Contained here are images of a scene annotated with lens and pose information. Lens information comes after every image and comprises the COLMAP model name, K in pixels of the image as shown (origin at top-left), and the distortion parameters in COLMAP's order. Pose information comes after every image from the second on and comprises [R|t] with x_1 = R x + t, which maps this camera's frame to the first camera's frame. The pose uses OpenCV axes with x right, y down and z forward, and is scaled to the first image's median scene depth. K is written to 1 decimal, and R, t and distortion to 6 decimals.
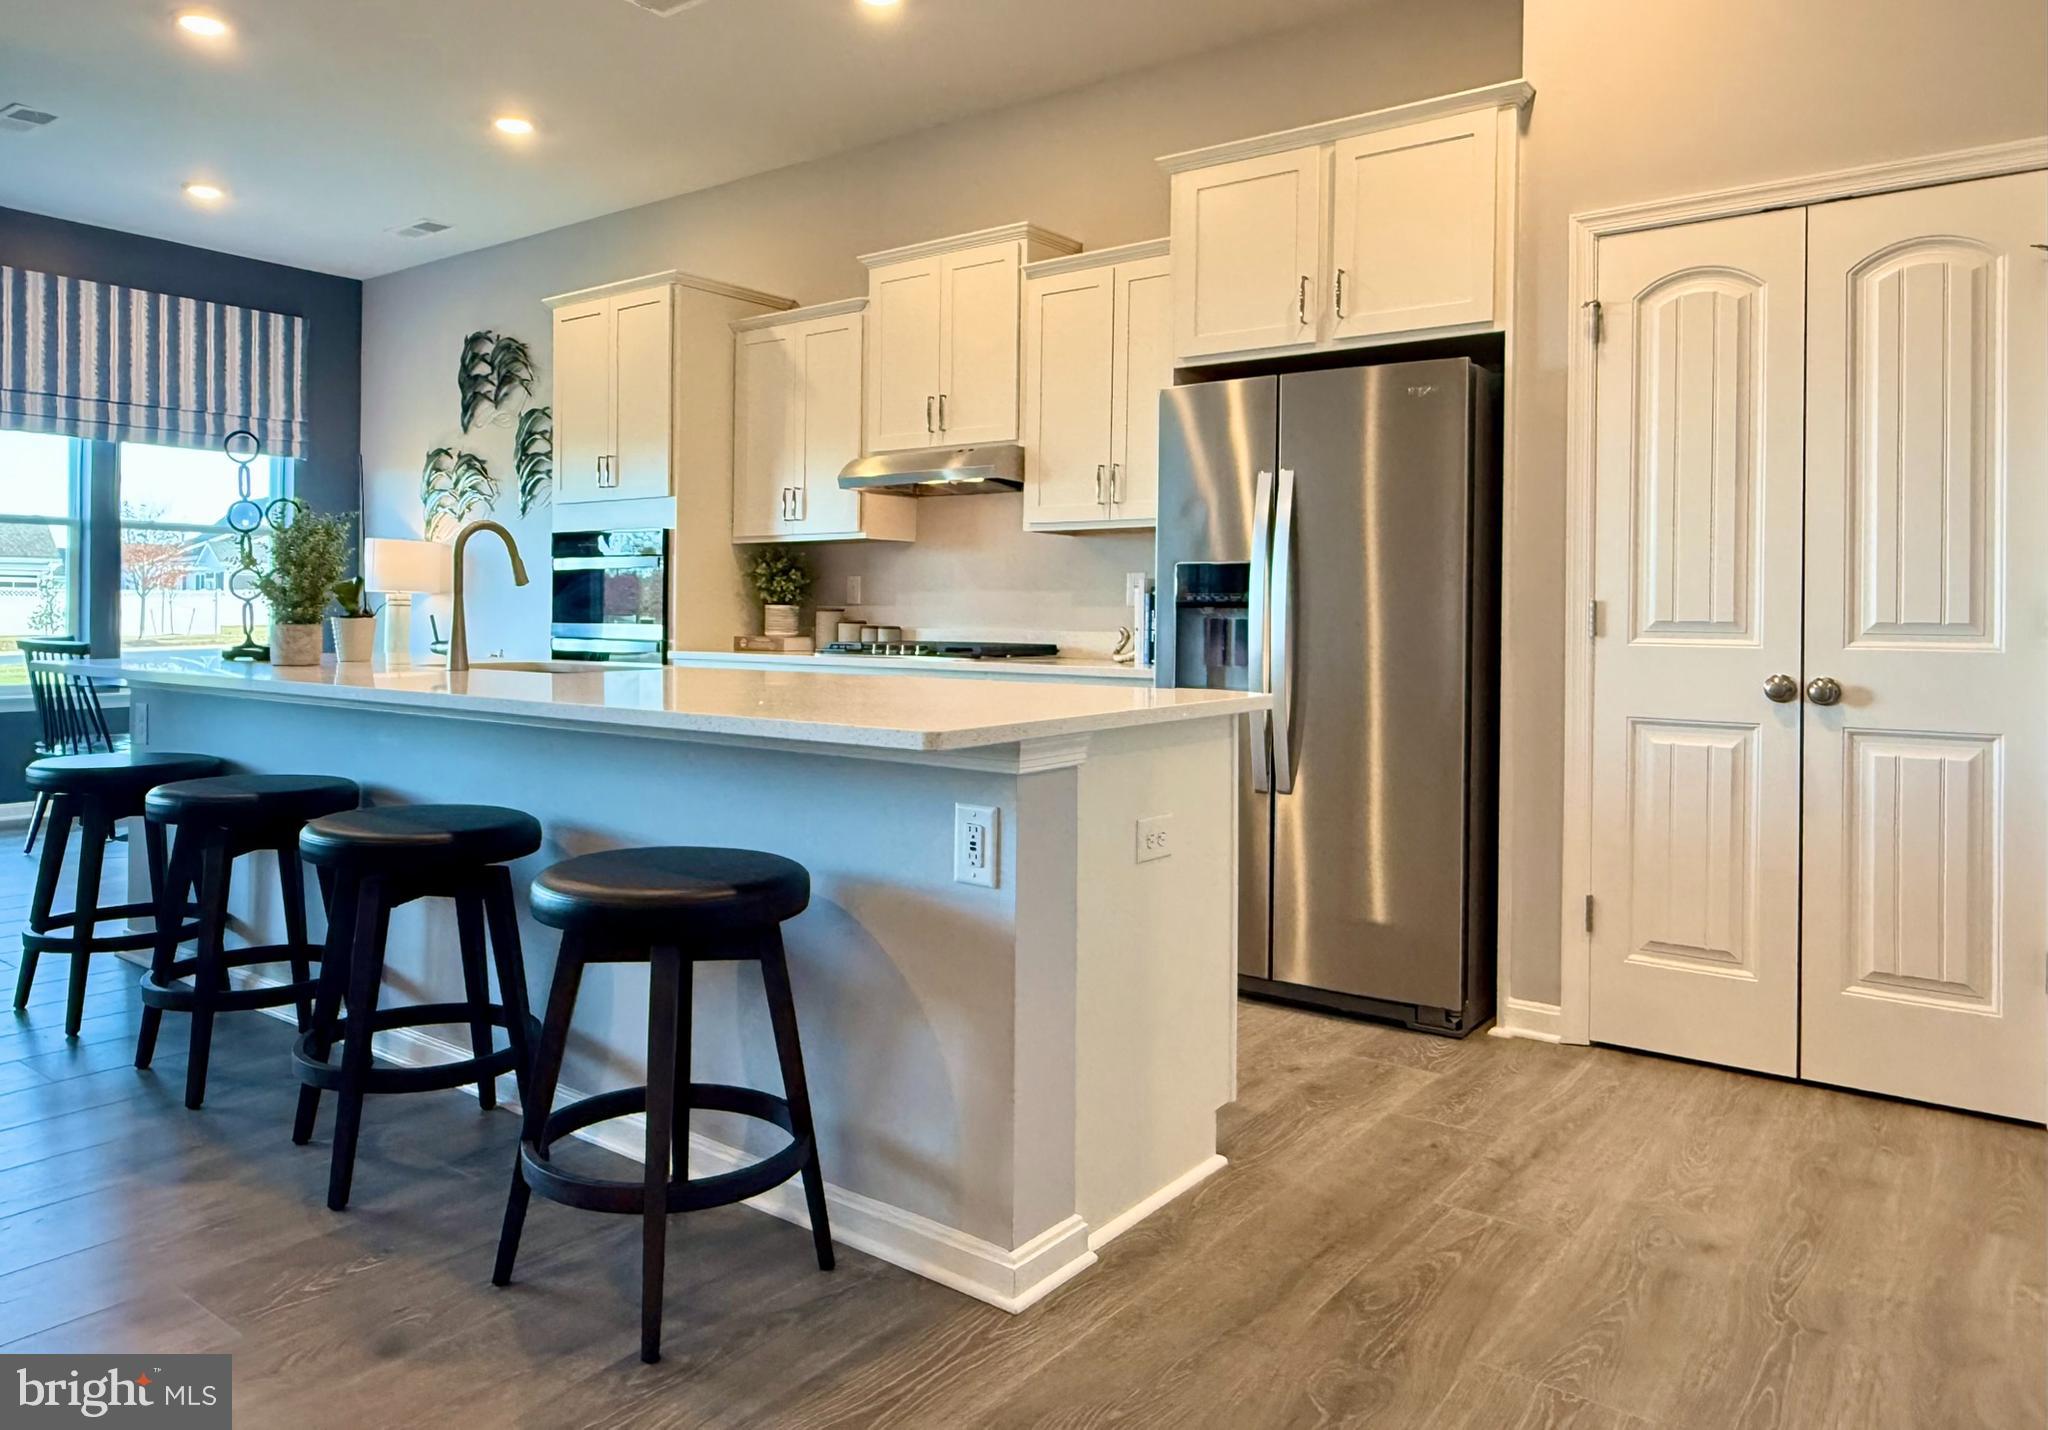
lens RADIAL K [[1355.5, 0, 1006.8], [0, 1355.5, 617.9], [0, 0, 1]] dist [-0.009159, -0.002640]
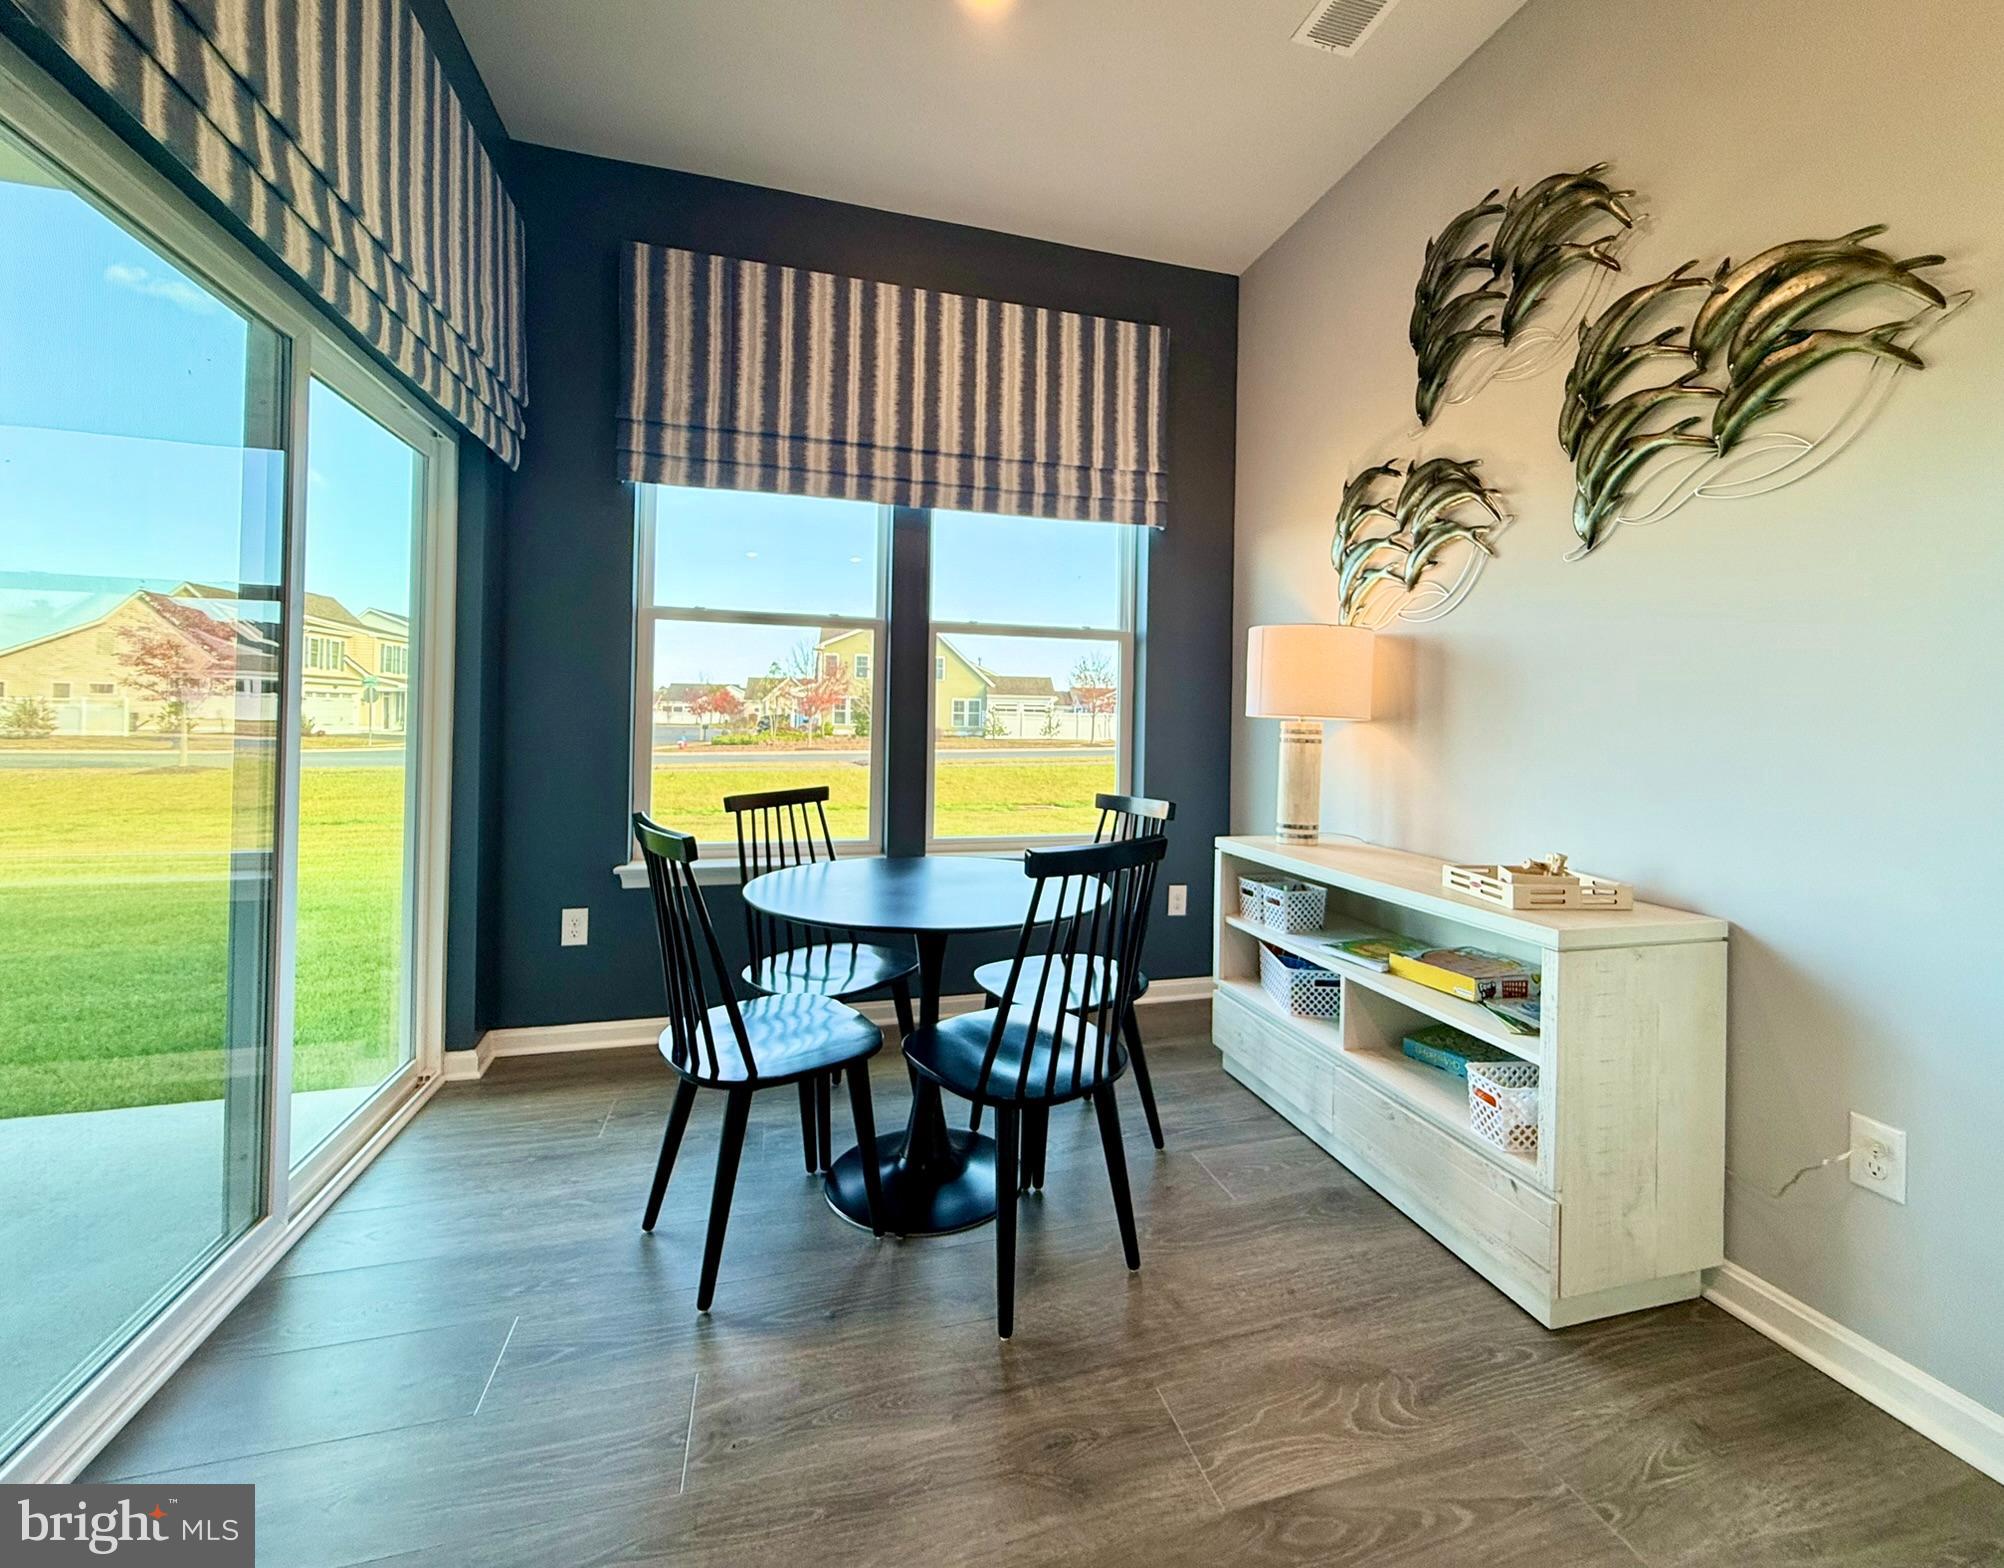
lens RADIAL K [[882.4, 0, 1037.5], [0, 882.4, 717.9], [0, 0, 1]] dist [-0.003261, 0.000276]
pose [[0.803581, 0.002759, -0.595189, -0.517164], [-0.012572, 0.999845, -0.012340, -0.022517], [0.595063, 0.017399, 0.803491, 1.031428]]
